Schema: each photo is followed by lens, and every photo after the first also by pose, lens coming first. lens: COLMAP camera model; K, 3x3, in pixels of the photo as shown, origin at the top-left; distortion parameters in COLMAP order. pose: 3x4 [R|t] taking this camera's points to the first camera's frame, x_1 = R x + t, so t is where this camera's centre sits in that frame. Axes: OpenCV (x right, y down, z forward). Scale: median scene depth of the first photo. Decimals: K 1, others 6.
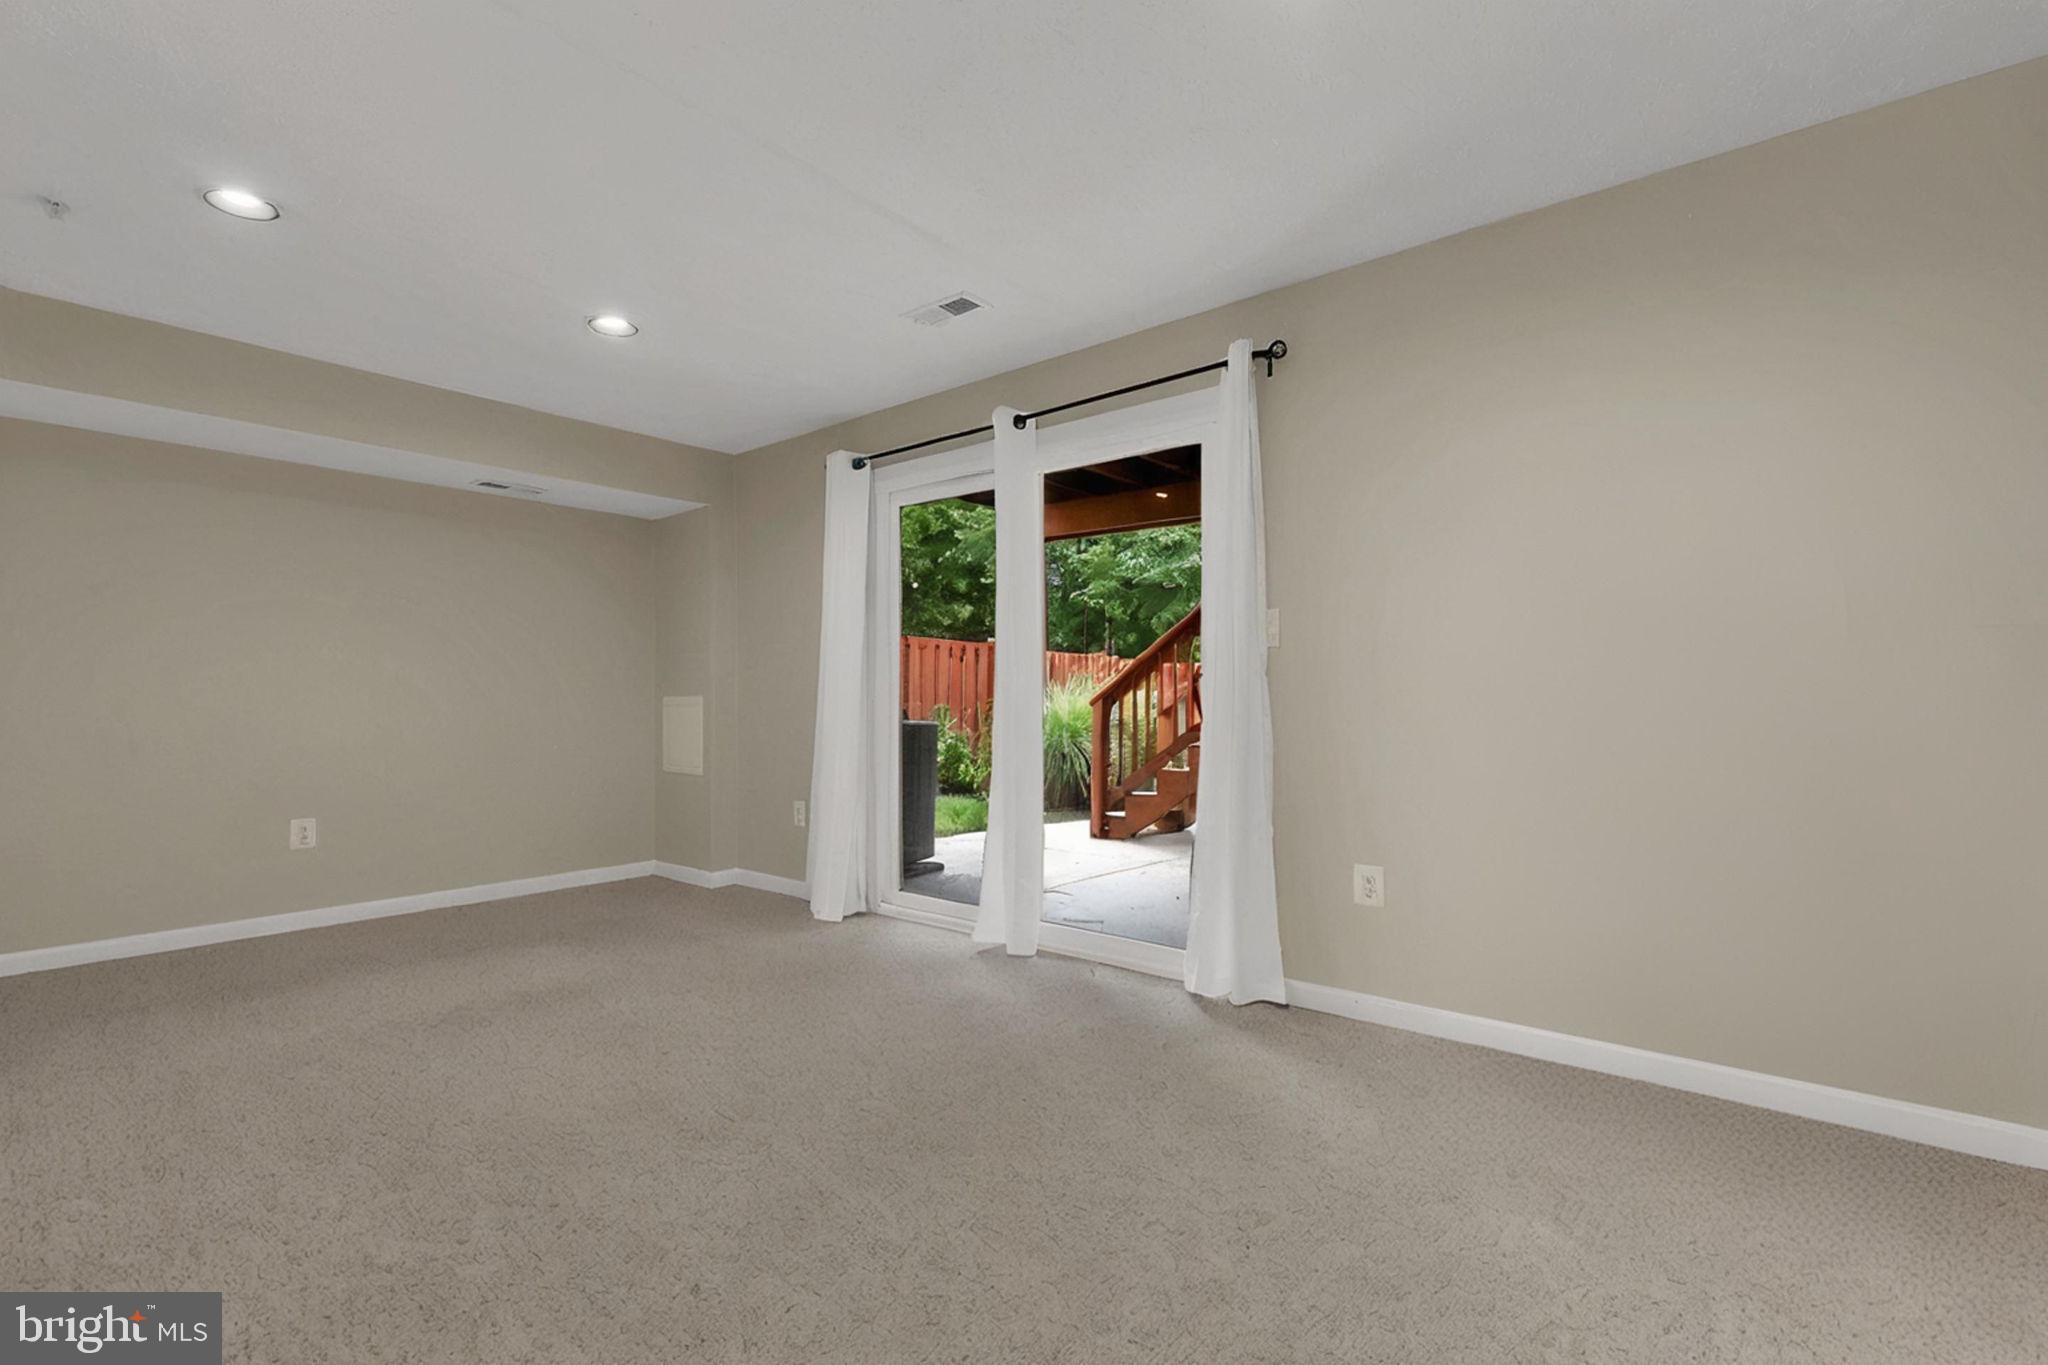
lens RADIAL K [[924.0, 0, 1015.3], [0, 924.0, 696.6], [0, 0, 1]] dist [-0.001247, -0.000075]
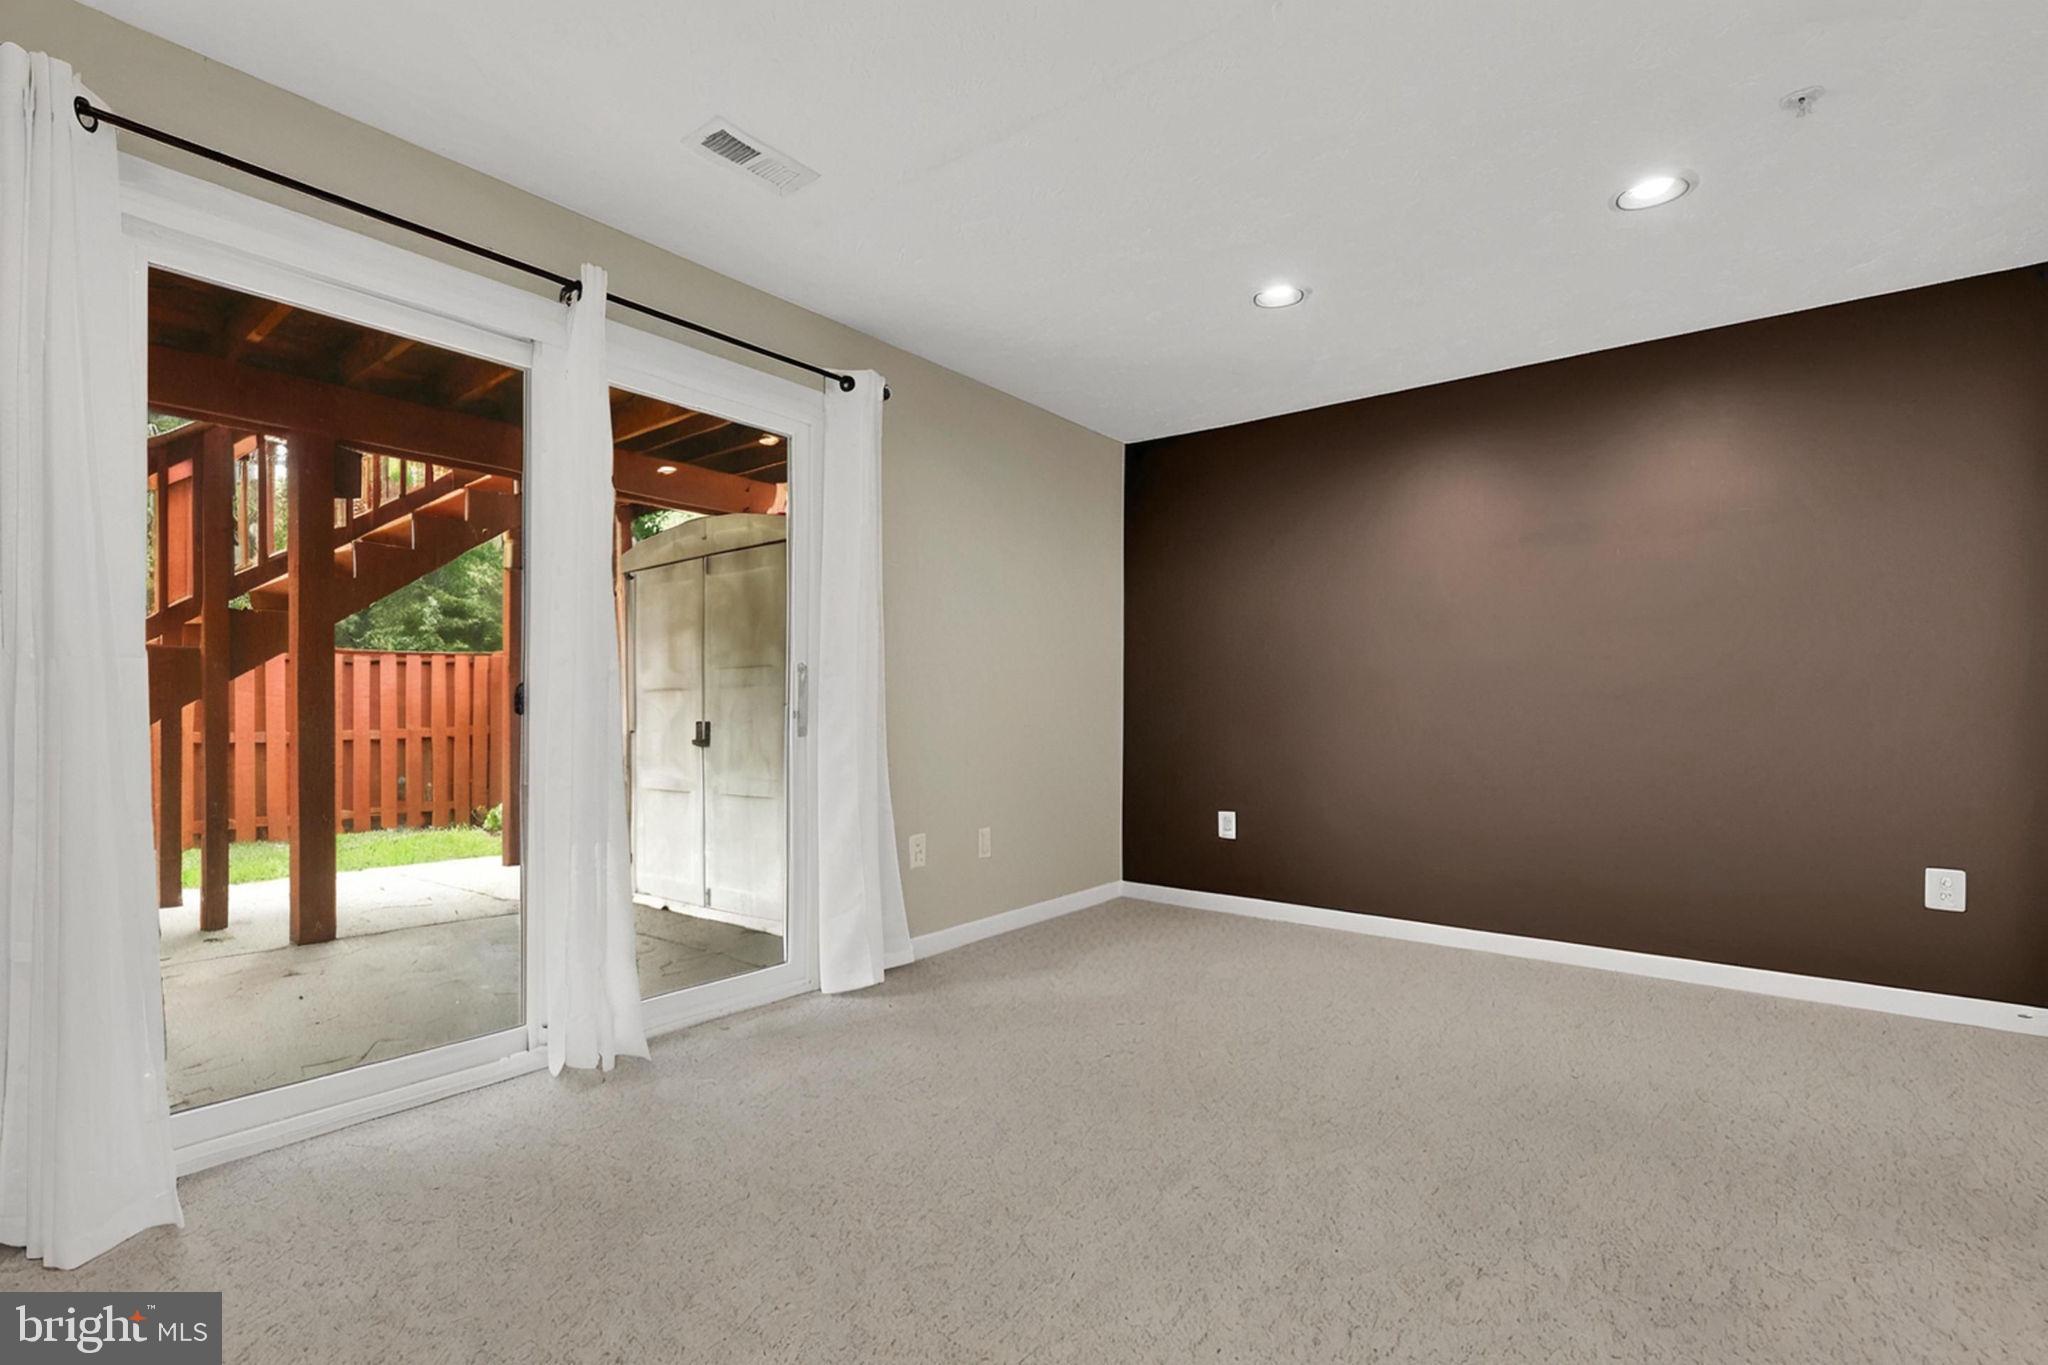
lens RADIAL K [[924.0, 0, 1015.3], [0, 924.0, 696.6], [0, 0, 1]] dist [-0.001247, -0.000075]
pose [[-0.029077, 0.013363, 0.999488, -0.829427], [-0.003847, 0.999902, -0.013480, 0.010925], [-0.999570, -0.004237, -0.029023, 0.841321]]
